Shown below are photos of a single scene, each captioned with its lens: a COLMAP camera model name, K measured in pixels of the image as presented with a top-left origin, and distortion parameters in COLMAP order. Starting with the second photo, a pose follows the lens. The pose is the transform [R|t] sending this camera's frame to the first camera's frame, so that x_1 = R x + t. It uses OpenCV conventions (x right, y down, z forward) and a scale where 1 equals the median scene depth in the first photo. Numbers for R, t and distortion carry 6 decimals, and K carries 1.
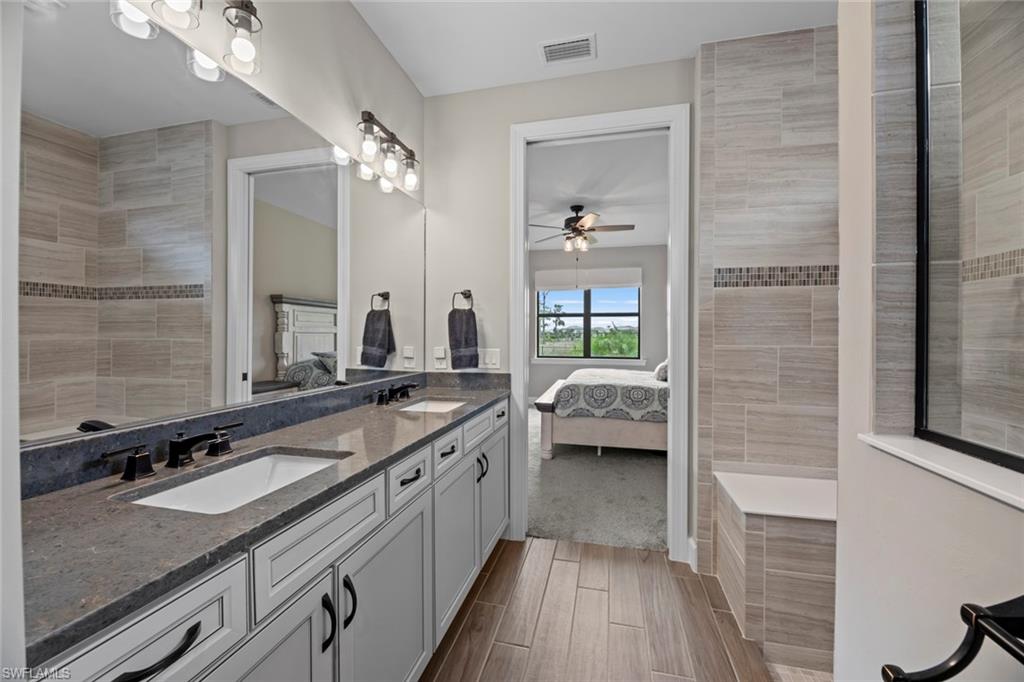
lens RADIAL K [[412.3, 0, 509.6], [0, 412.3, 337.3], [0, 0, 1]] dist [0.000512, 0.000072]
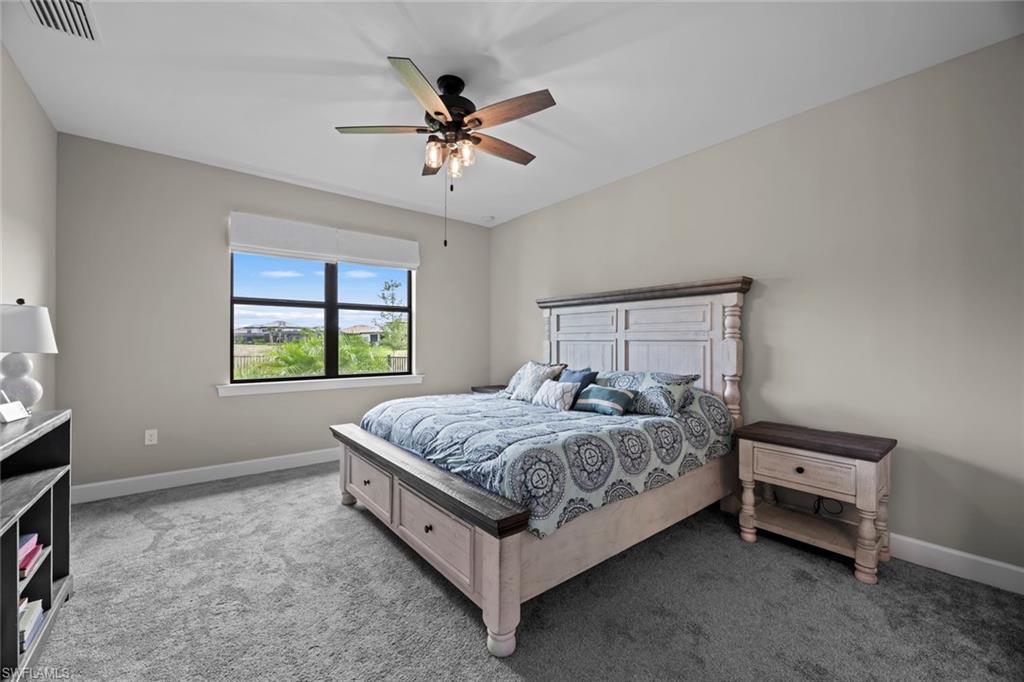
lens RADIAL K [[412.3, 0, 509.6], [0, 412.3, 337.3], [0, 0, 1]] dist [0.000512, 0.000072]
pose [[0.608083, 0.006471, 0.793847, -0.186857], [0.003033, 0.999941, -0.010475, -0.001450], [-0.793868, 0.008777, 0.608027, 0.636094]]
